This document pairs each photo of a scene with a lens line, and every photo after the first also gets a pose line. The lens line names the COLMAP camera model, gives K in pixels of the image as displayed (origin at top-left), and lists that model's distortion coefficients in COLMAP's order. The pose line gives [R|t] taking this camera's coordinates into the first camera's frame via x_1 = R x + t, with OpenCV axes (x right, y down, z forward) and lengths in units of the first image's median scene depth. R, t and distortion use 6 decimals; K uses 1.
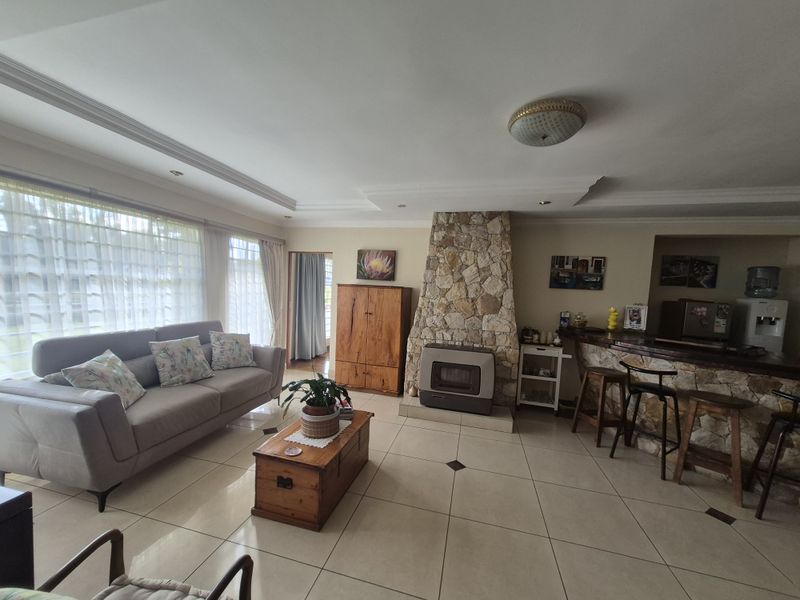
lens RADIAL K [[312.4, 0, 396.5], [0, 312.4, 311.0], [0, 0, 1]] dist [0.002223, 0.000542]
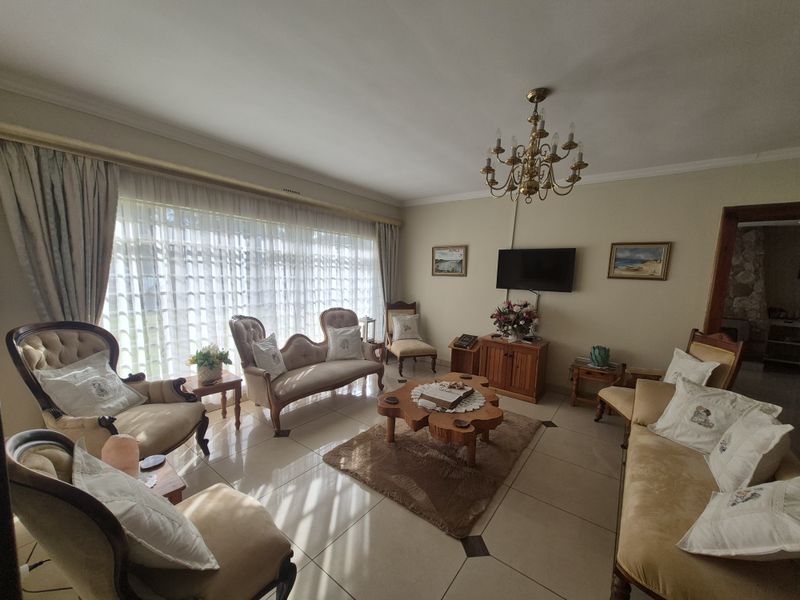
lens RADIAL K [[312.4, 0, 396.5], [0, 312.4, 311.0], [0, 0, 1]] dist [0.002223, 0.000542]
pose [[0.922260, 0.028069, -0.385550, -0.630667], [-0.014188, 0.999146, 0.038802, 0.043208], [0.386310, -0.030316, 0.921871, -0.998905]]
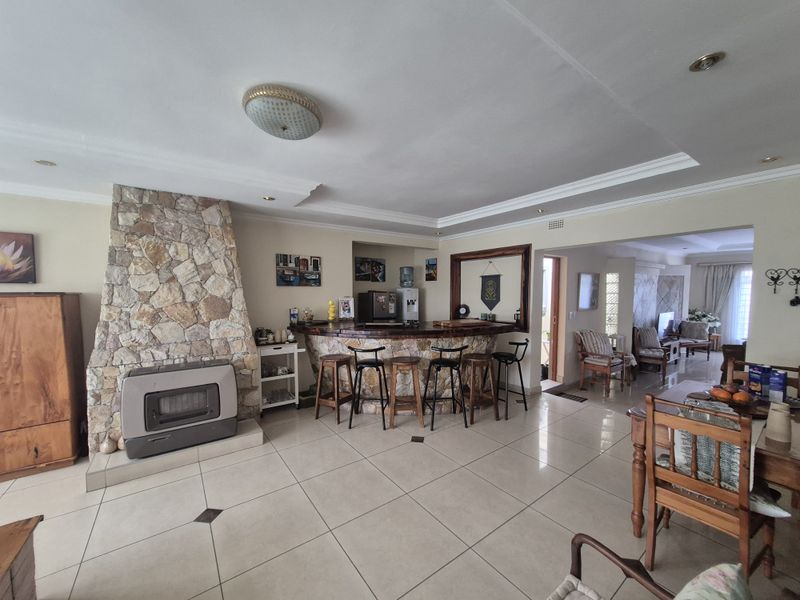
lens RADIAL K [[312.4, 0, 396.5], [0, 312.4, 311.0], [0, 0, 1]] dist [0.002223, 0.000542]
pose [[0.632271, -0.097719, 0.768560, -0.047390], [0.090253, 0.994550, 0.052204, -0.012737], [-0.769472, 0.036358, 0.637644, 0.078651]]
